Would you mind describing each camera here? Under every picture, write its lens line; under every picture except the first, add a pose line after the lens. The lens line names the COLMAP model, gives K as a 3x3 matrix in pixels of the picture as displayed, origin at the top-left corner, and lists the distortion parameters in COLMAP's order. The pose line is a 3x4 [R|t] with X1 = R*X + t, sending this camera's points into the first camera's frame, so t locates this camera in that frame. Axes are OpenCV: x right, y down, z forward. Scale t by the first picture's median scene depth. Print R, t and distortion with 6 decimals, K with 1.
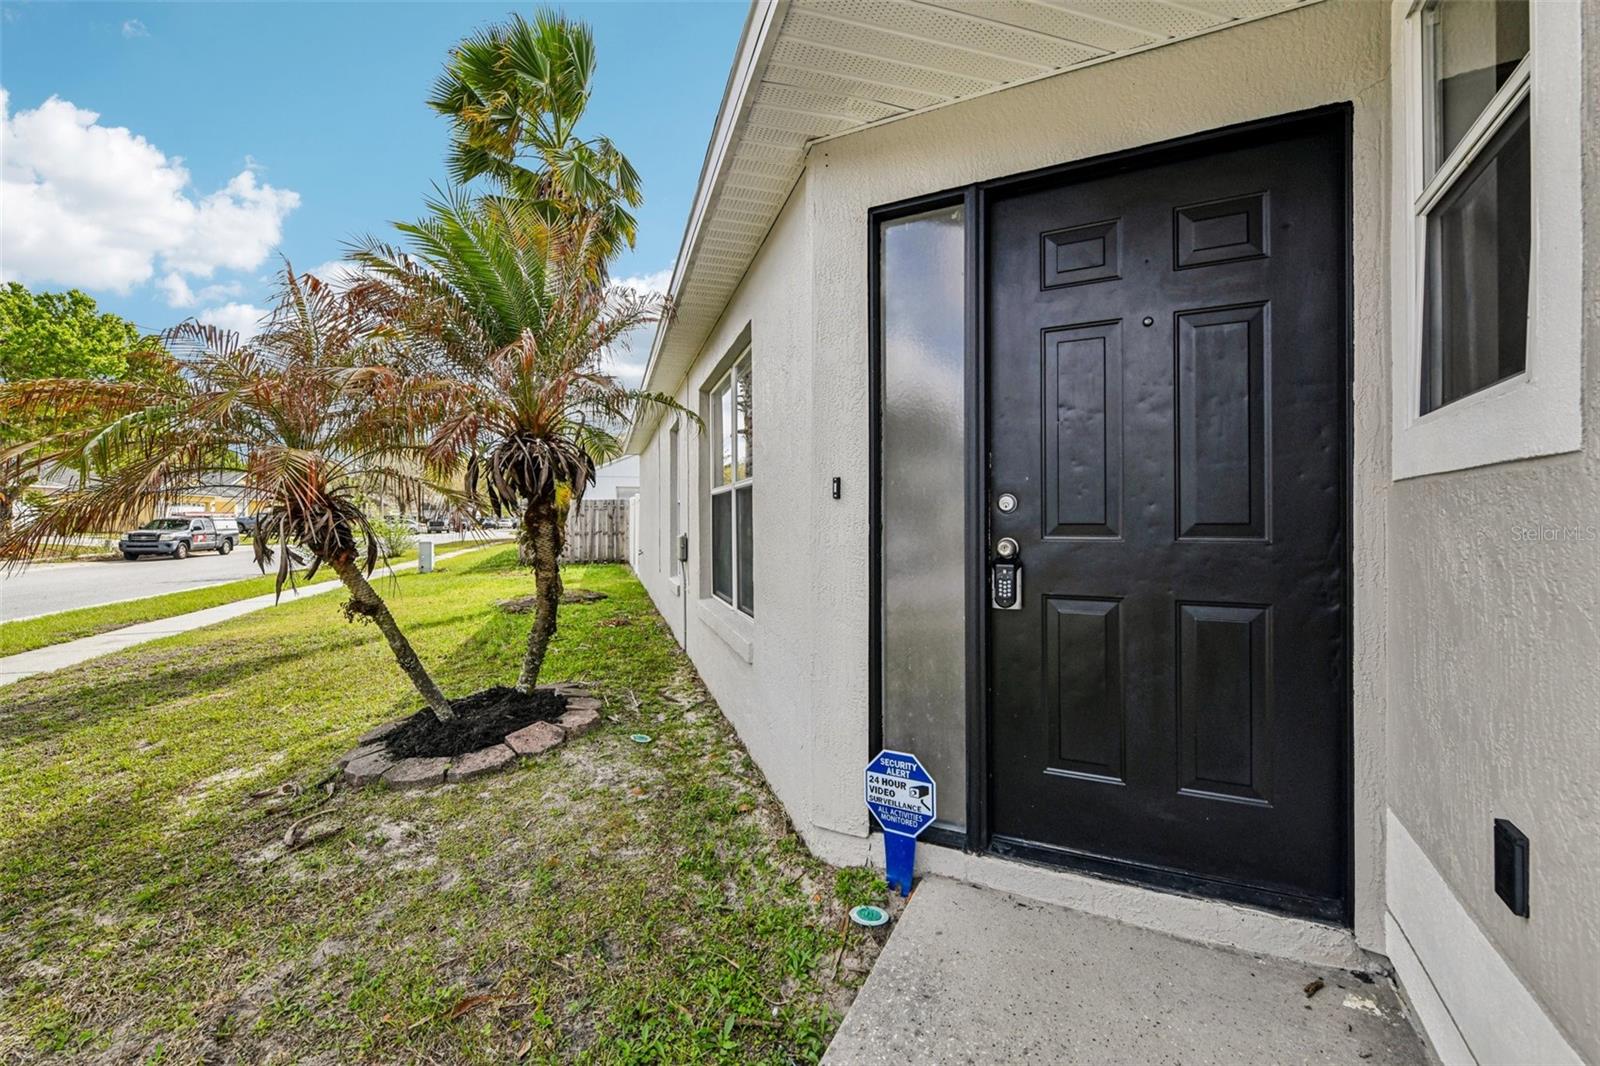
lens RADIAL K [[664.7, 0, 795.4], [0, 664.7, 514.8], [0, 0, 1]] dist [0.002578, 0.000233]
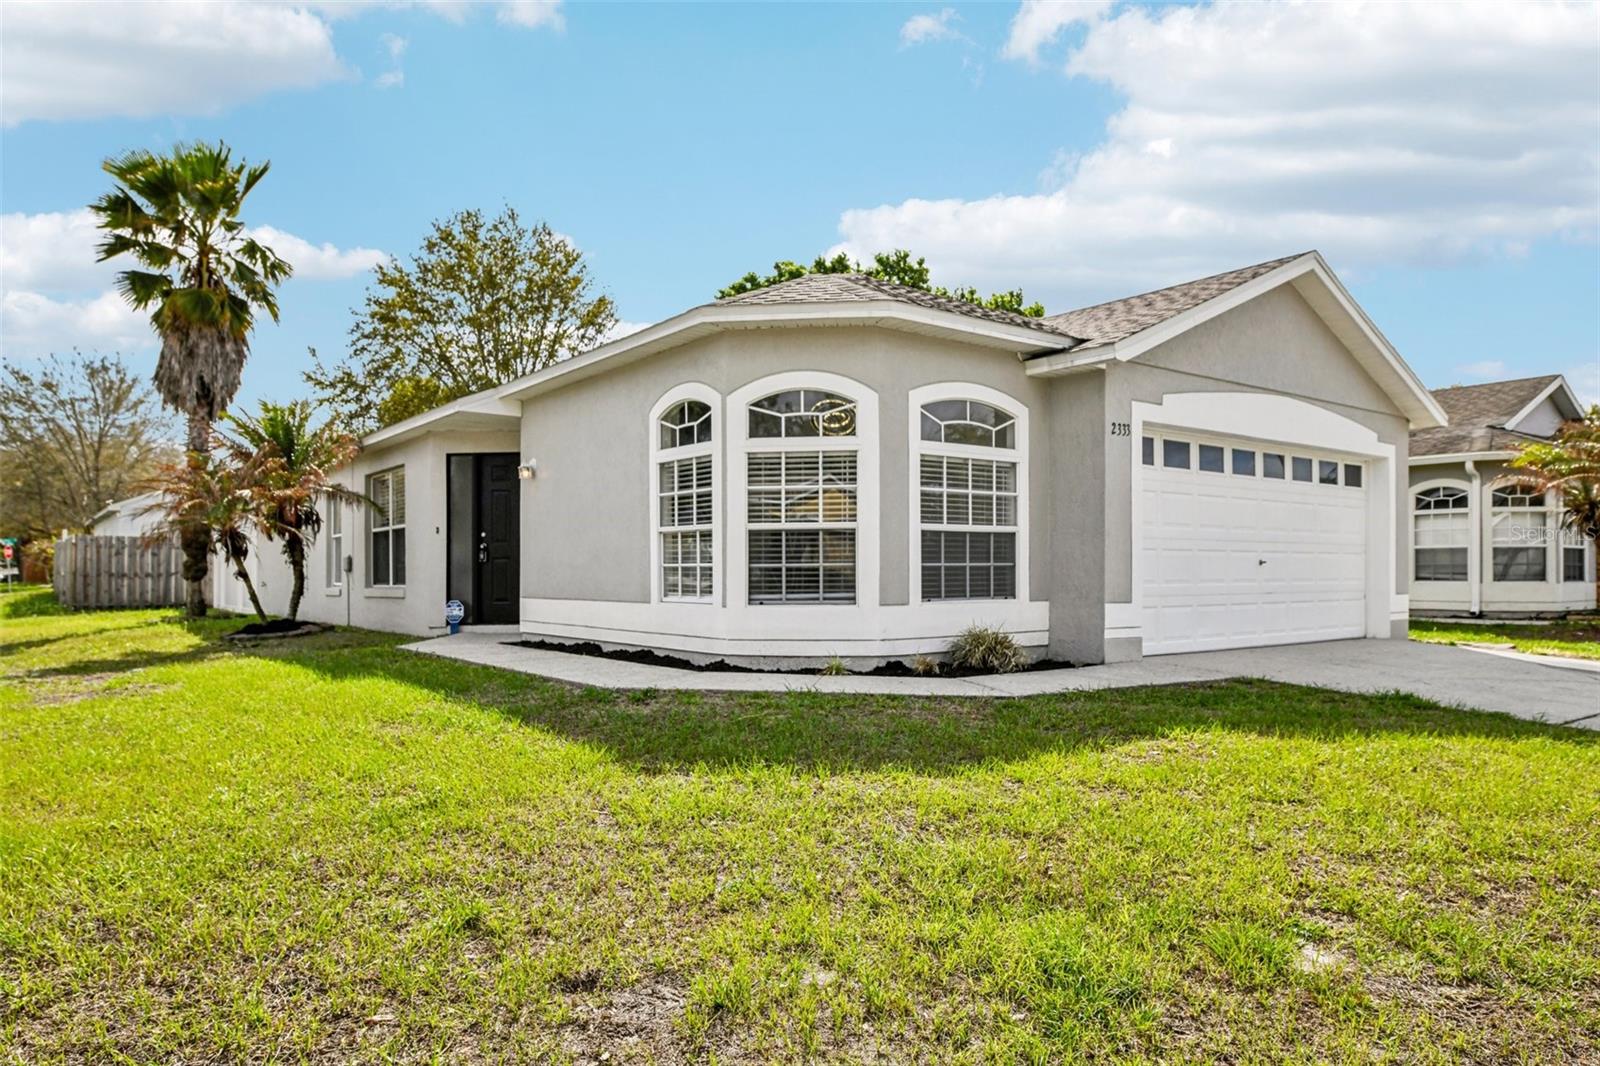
lens RADIAL K [[1045.5, 0, 800.0], [0, 1045.5, 533.0], [0, 0, 1]] dist [0.027226, 0.000760]
pose [[0.934513, 0.005874, 0.355880, -0.067491], [0.005163, 0.999535, -0.030054, 0.083710], [-0.355891, 0.029923, 0.934048, -2.740957]]
